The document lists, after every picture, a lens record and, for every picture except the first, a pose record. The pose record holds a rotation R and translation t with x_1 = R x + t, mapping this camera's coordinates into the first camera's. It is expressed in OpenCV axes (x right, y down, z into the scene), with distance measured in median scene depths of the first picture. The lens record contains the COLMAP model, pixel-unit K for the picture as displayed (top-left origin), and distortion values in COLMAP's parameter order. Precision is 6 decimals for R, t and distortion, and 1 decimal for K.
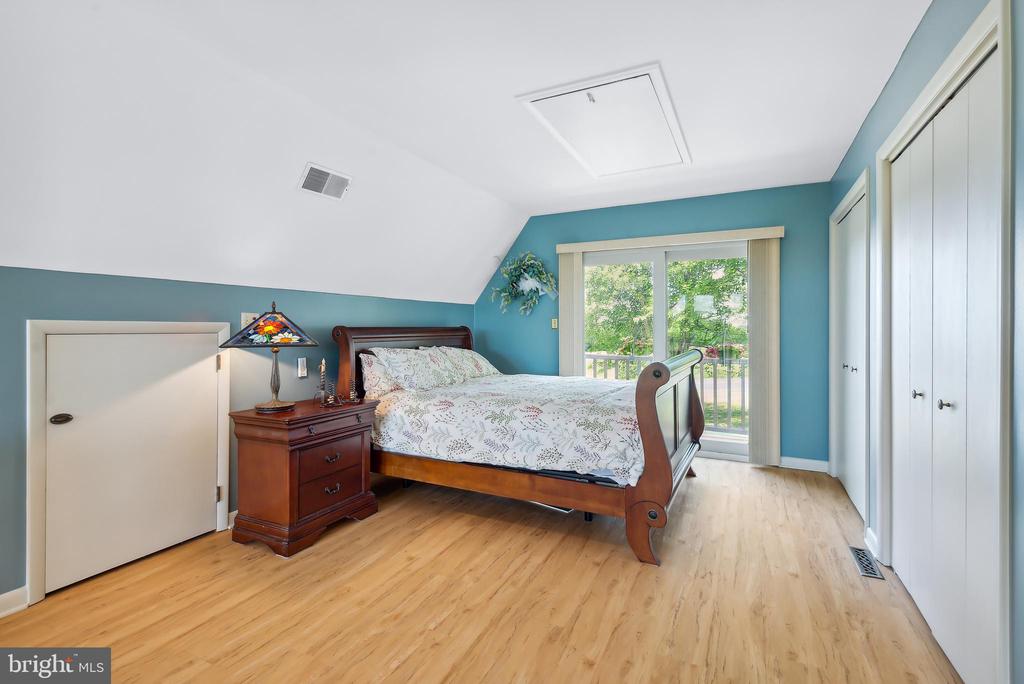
lens RADIAL K [[462.4, 0, 512.0], [0, 462.4, 342.0], [0, 0, 1]] dist [0.038076, -0.023334]
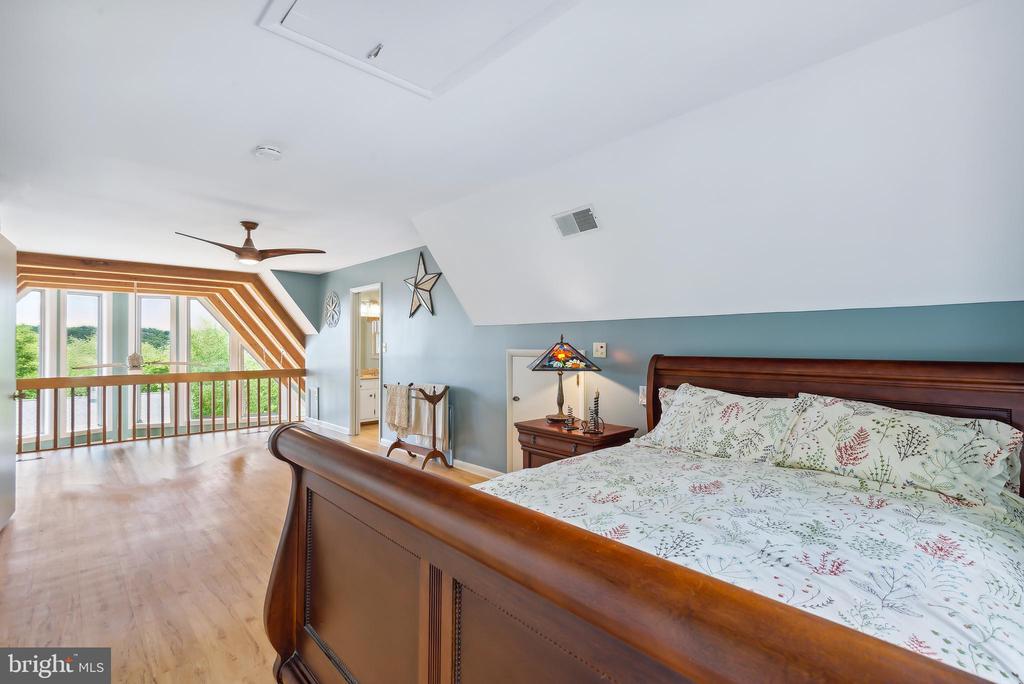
lens RADIAL K [[462.4, 0, 512.0], [0, 462.4, 342.0], [0, 0, 1]] dist [0.038076, -0.023334]
pose [[-0.325876, -0.012593, -0.945329, 0.647838], [-0.033064, 0.999451, -0.001916, -0.053183], [0.944834, 0.030633, -0.326113, 1.162233]]
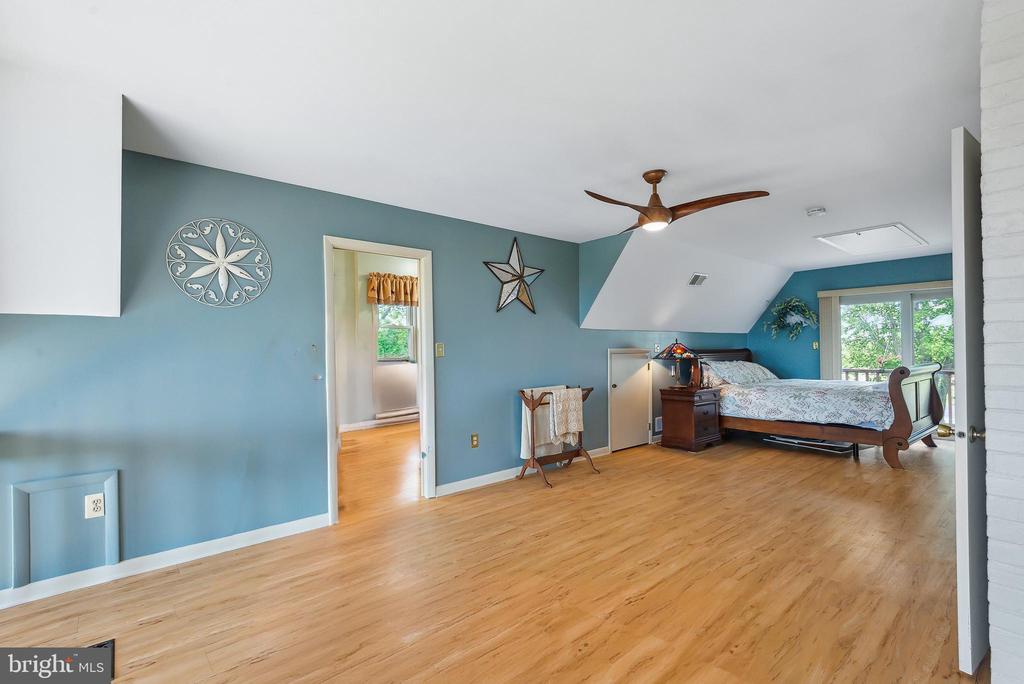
lens RADIAL K [[491.0, 0, 480.5], [0, 491.0, 348.9], [0, 0, 1]] dist [-0.002224, -0.000449]
pose [[0.910470, -0.009342, -0.413470, -0.362722], [-0.002676, 0.999591, -0.028478, 0.025916], [0.413567, 0.027035, 0.910072, -1.304984]]
